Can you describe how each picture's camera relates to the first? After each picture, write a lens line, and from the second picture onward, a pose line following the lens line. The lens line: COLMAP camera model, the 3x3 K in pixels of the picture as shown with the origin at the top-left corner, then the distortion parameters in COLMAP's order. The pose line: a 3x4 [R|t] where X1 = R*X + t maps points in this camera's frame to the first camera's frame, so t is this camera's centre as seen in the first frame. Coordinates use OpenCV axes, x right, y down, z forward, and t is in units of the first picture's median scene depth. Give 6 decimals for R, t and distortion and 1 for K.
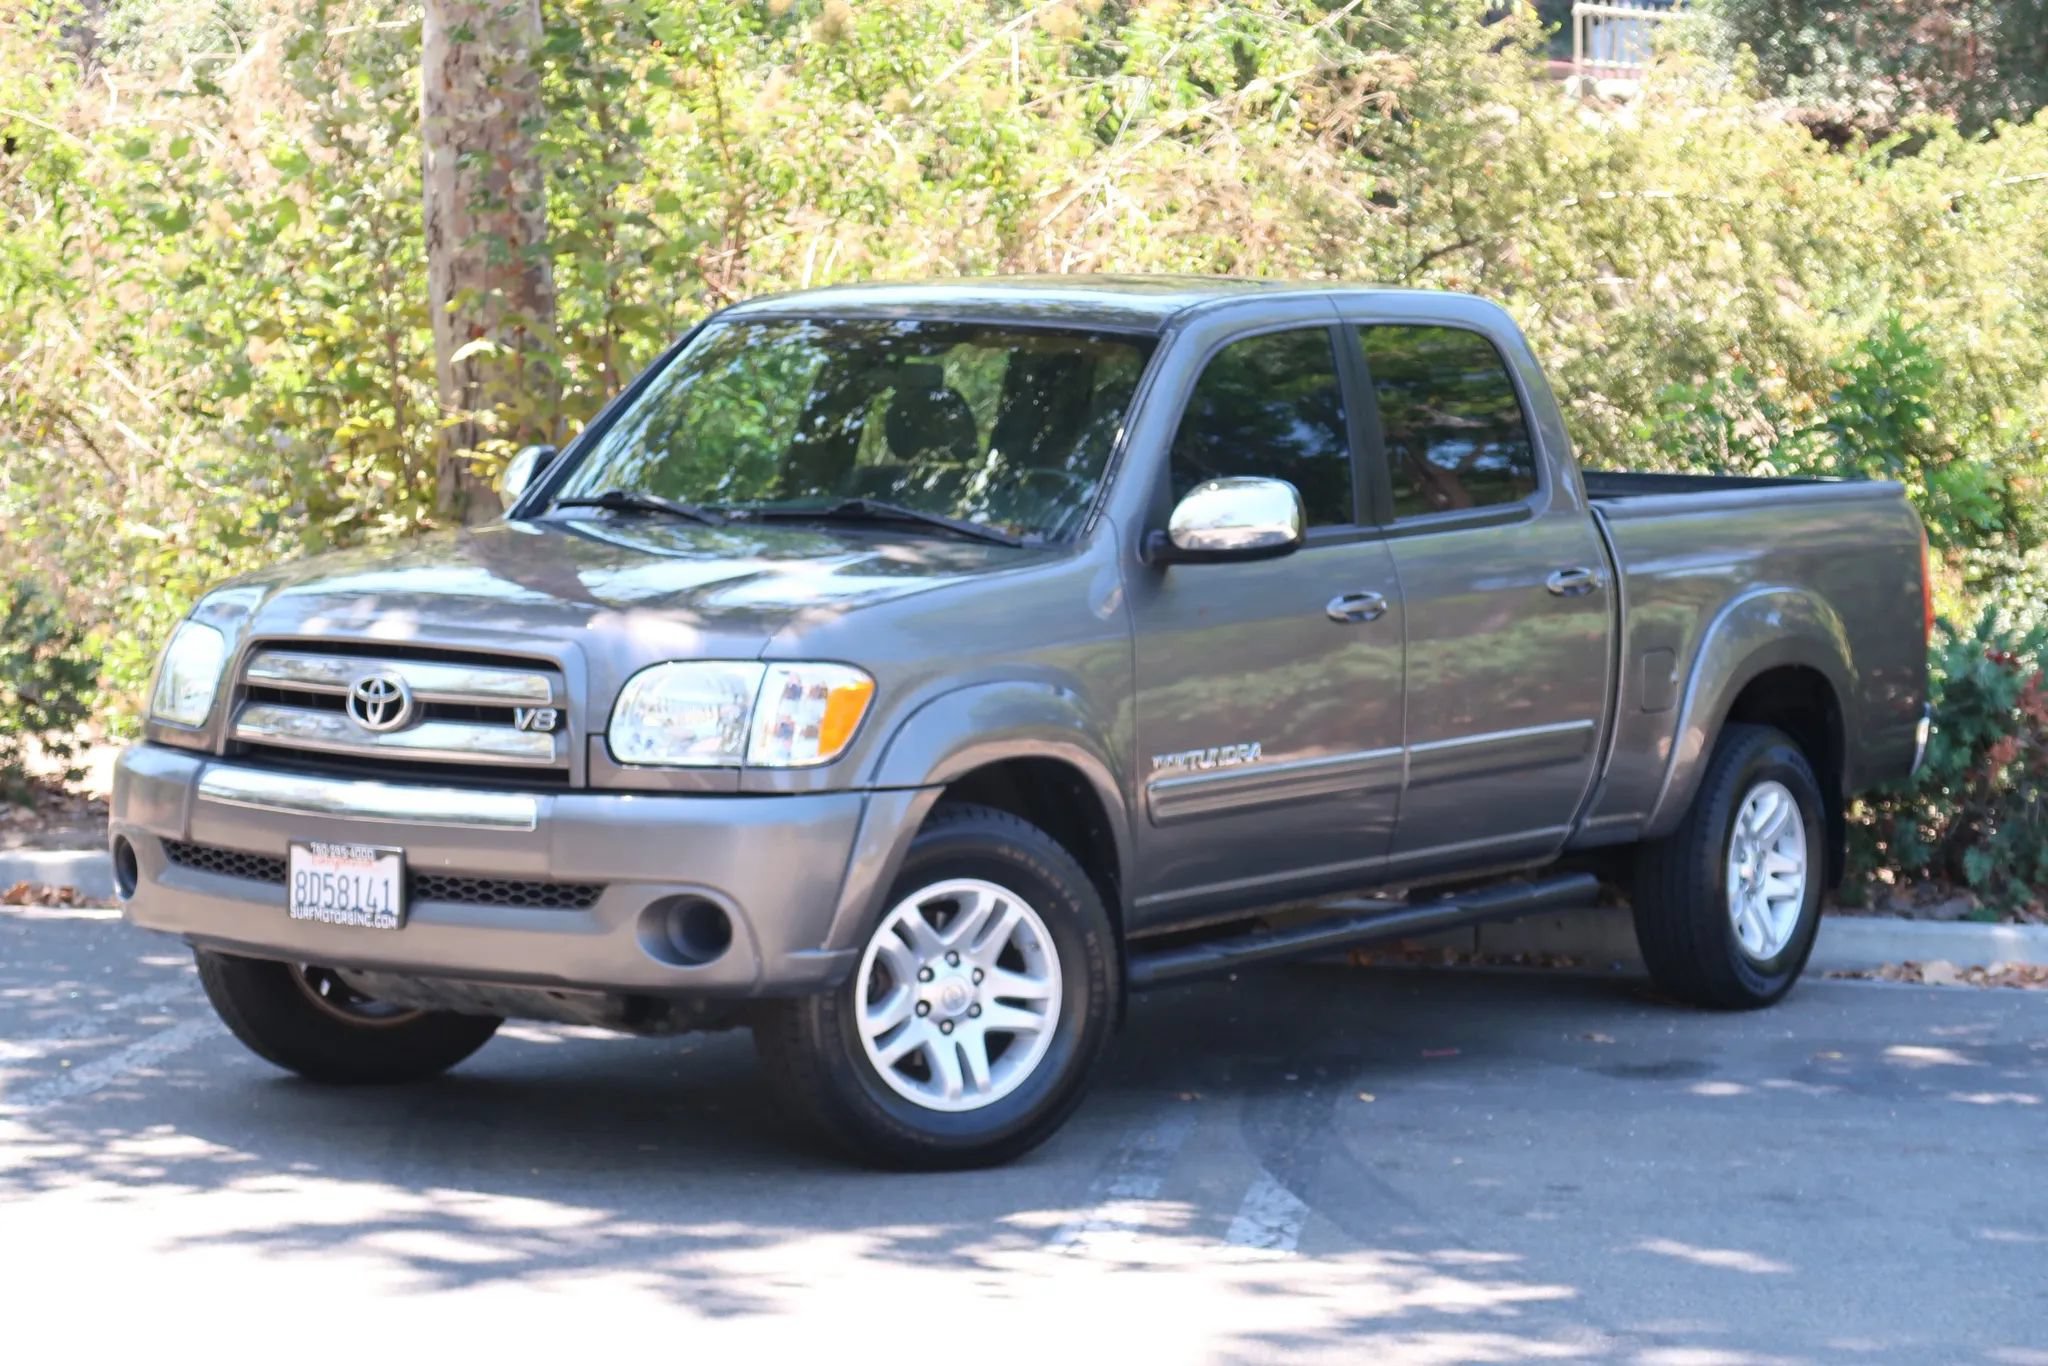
lens RADIAL K [[4980.5, 0, 1024.0], [0, 4980.5, 683.0], [0, 0, 1]] dist [0.063116, -0.648283]
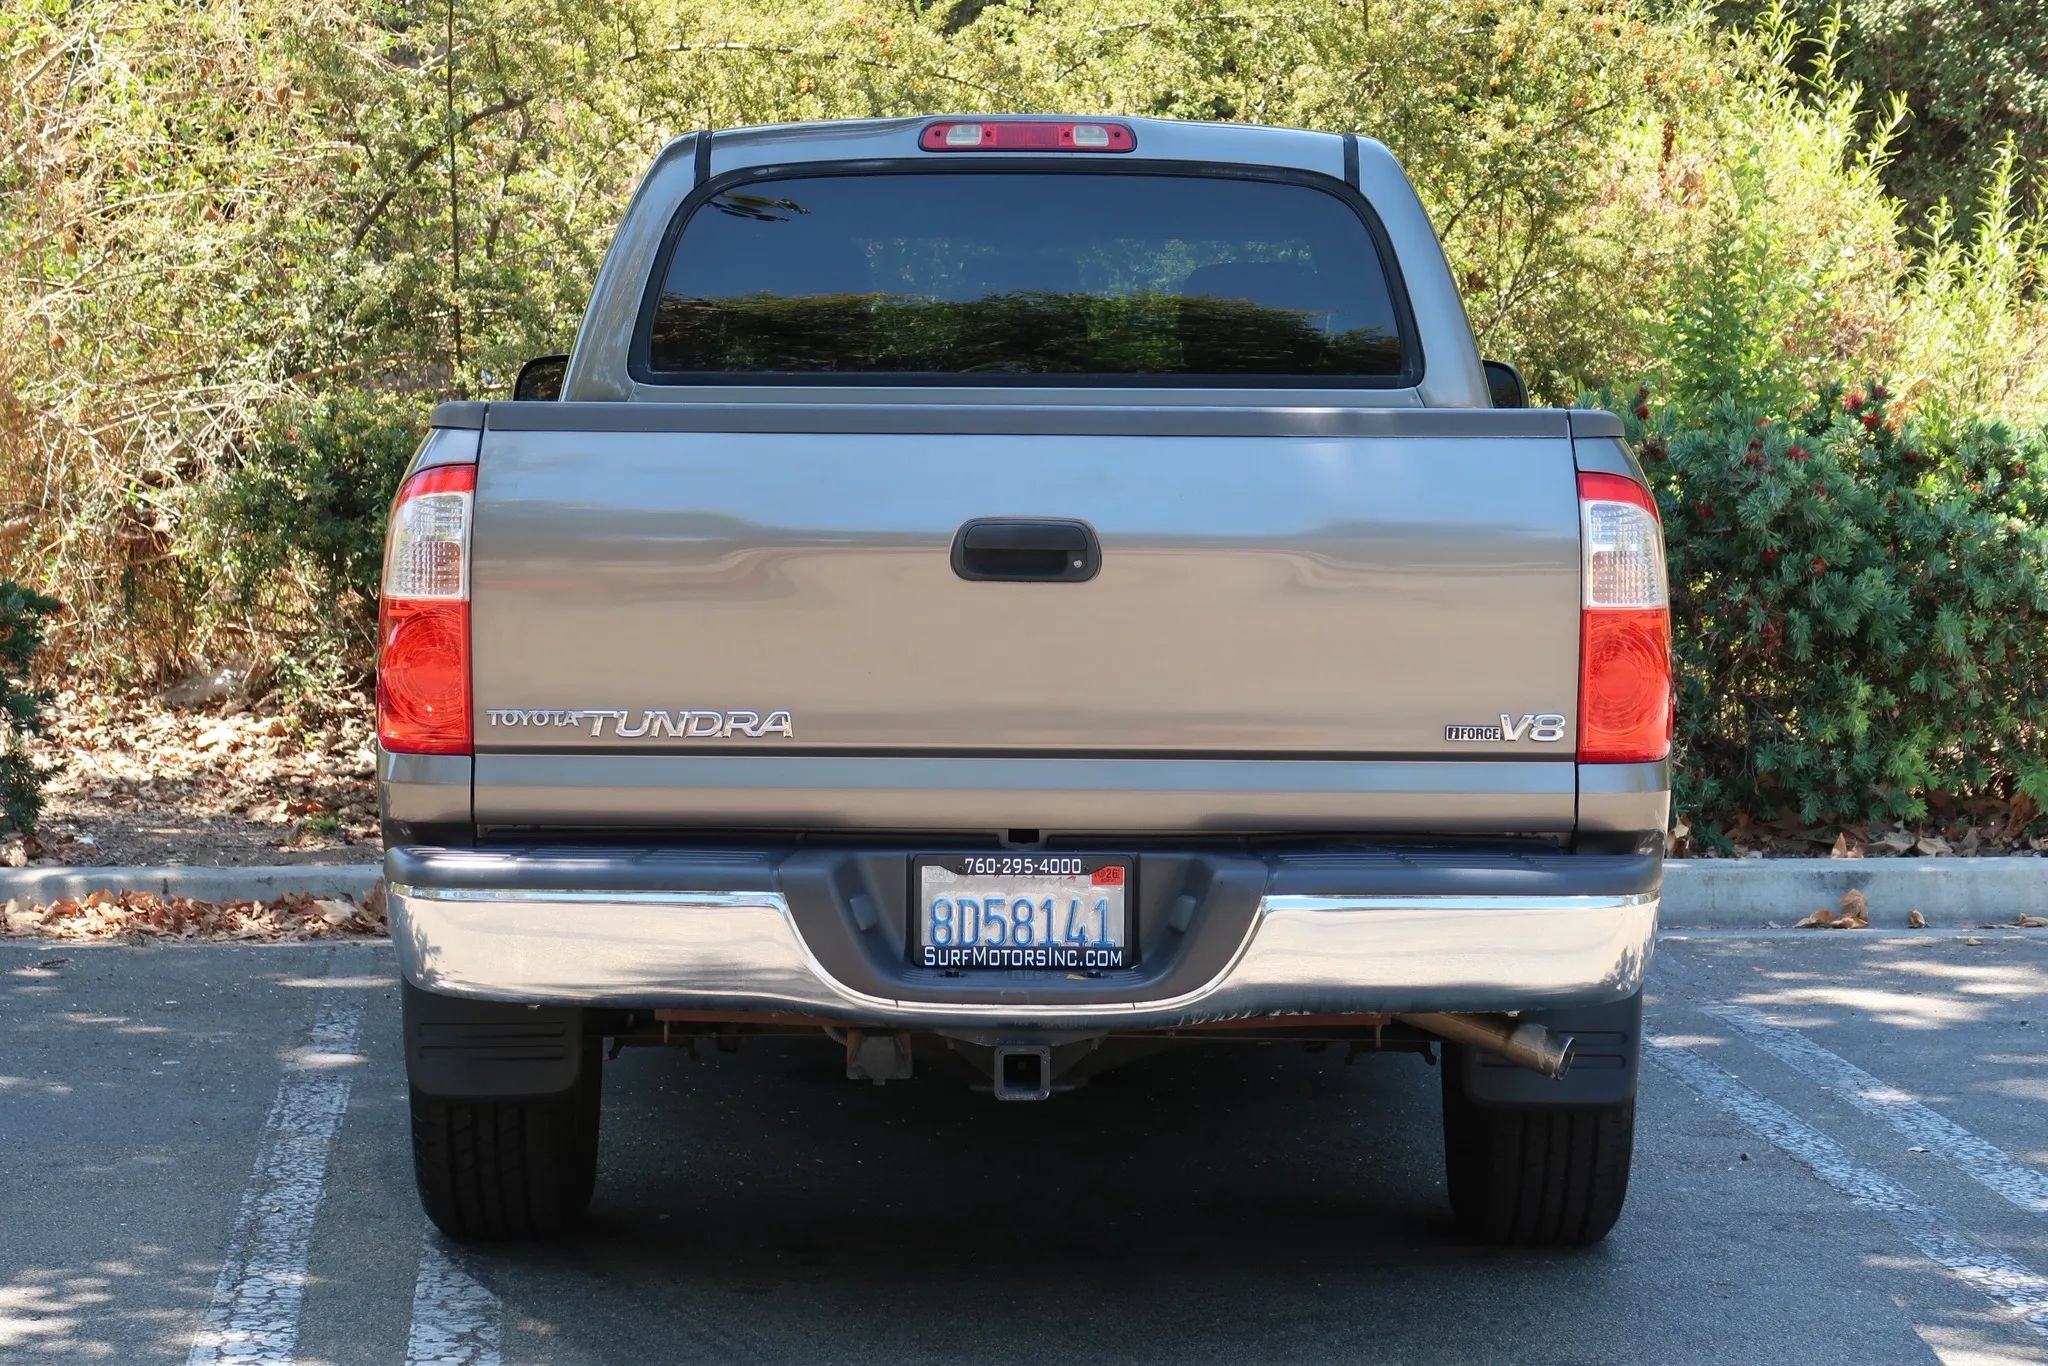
lens RADIAL K [[4980.5, 0, 1024.0], [0, 4980.5, 683.0], [0, 0, 1]] dist [0.063116, -0.648283]
pose [[0.976709, -0.034725, 0.211738, -0.019838], [0.030043, 0.999229, 0.025290, -0.007377], [-0.212453, -0.018340, 0.976999, 0.167344]]
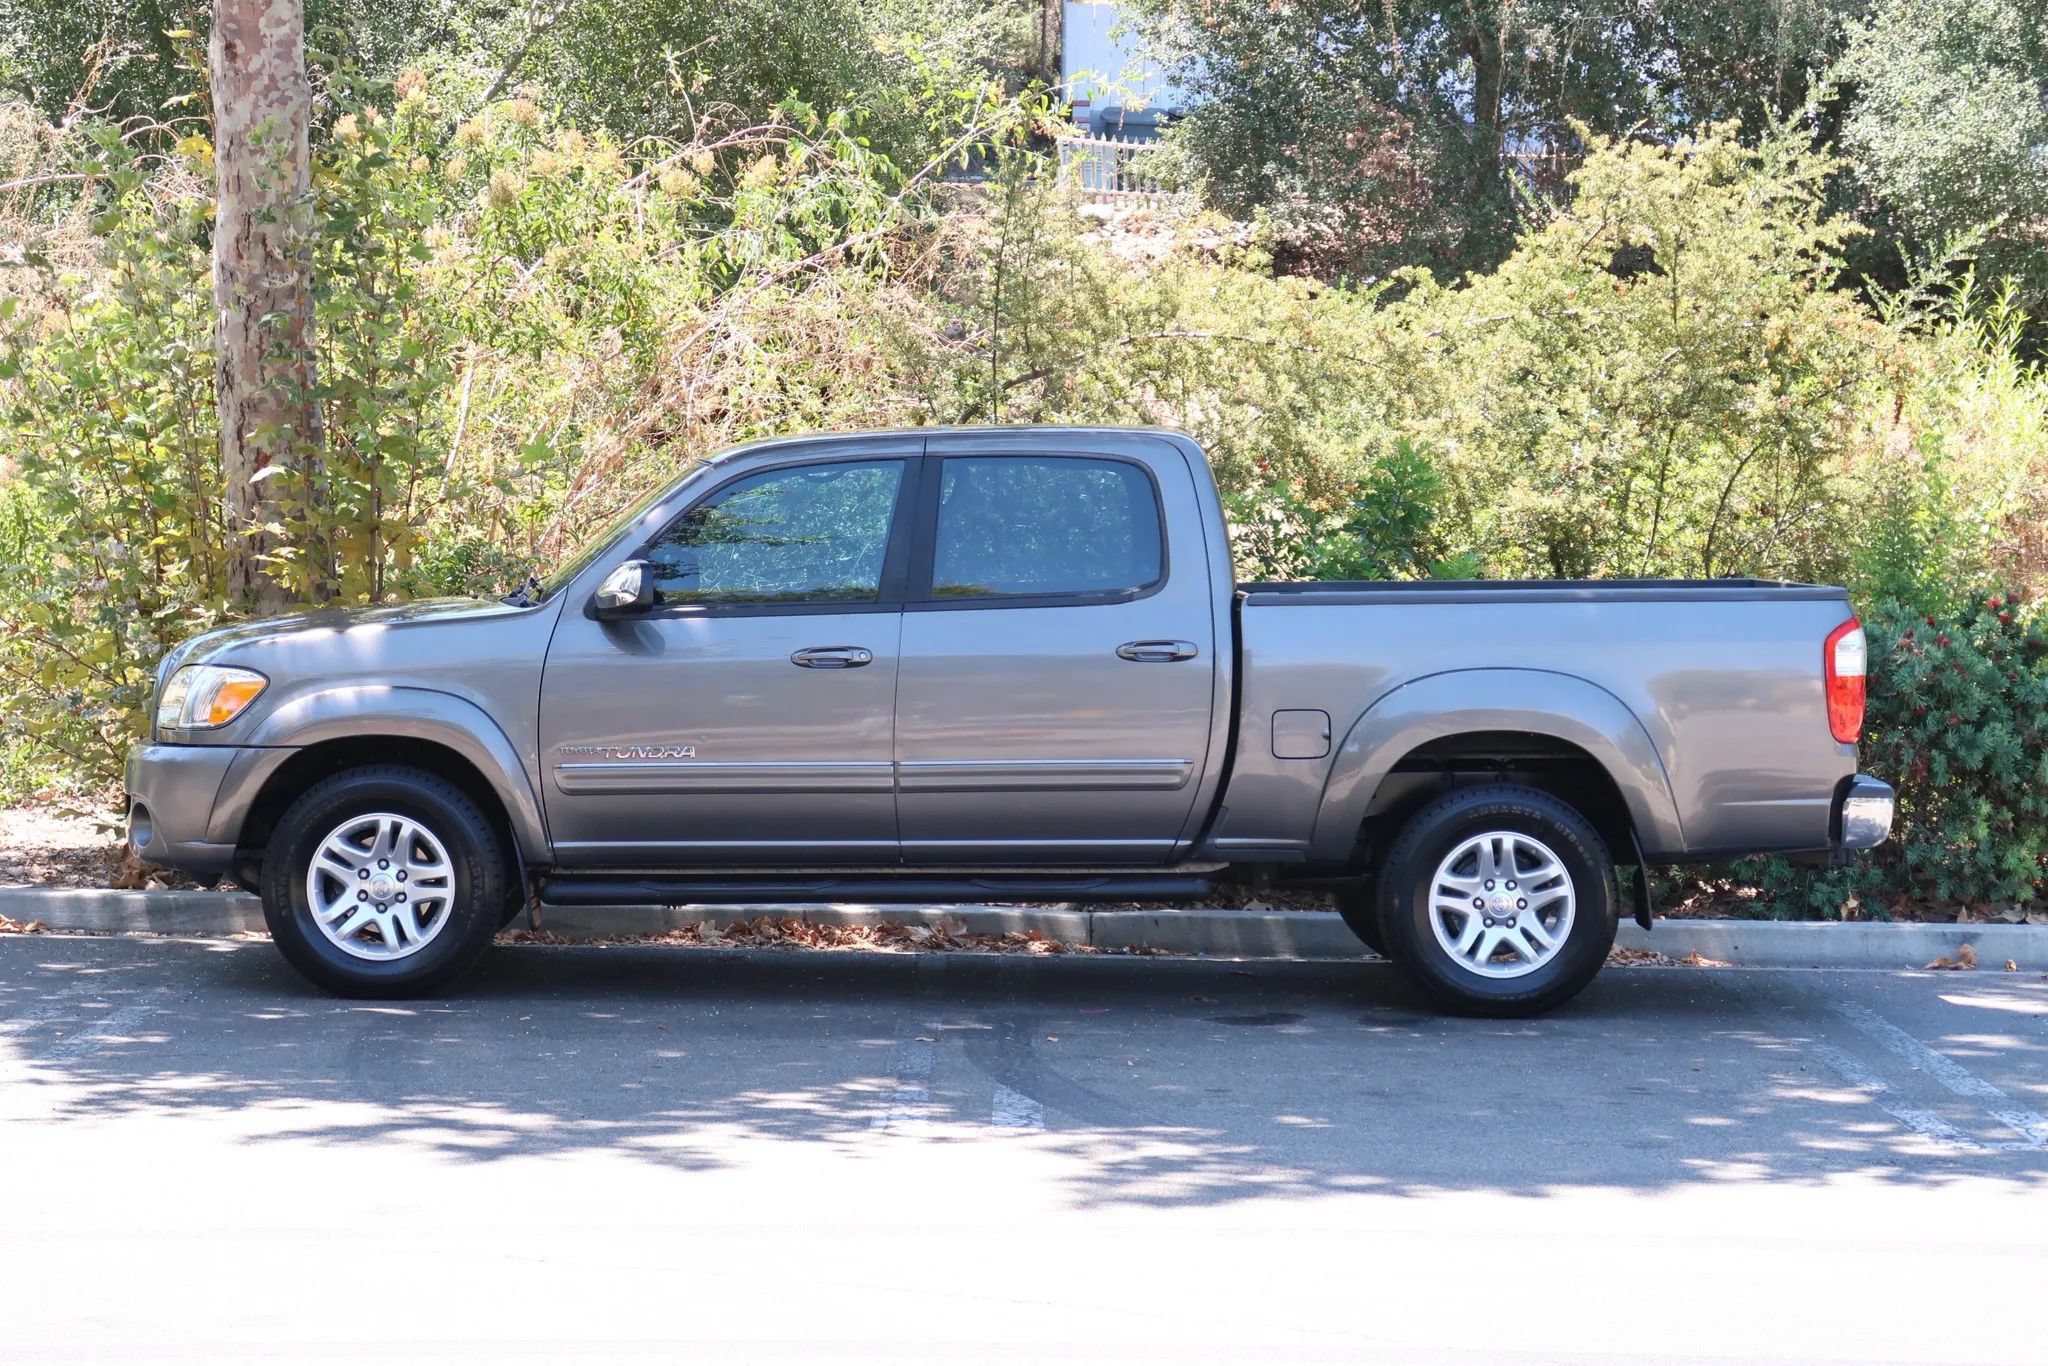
lens RADIAL K [[4980.5, 0, 1024.0], [0, 4980.5, 683.0], [0, 0, 1]] dist [0.063116, -0.648283]
pose [[0.992985, -0.012339, 0.117594, -0.084478], [0.014241, 0.999781, -0.015349, 0.007468], [-0.117379, 0.016916, 0.992943, -0.289150]]
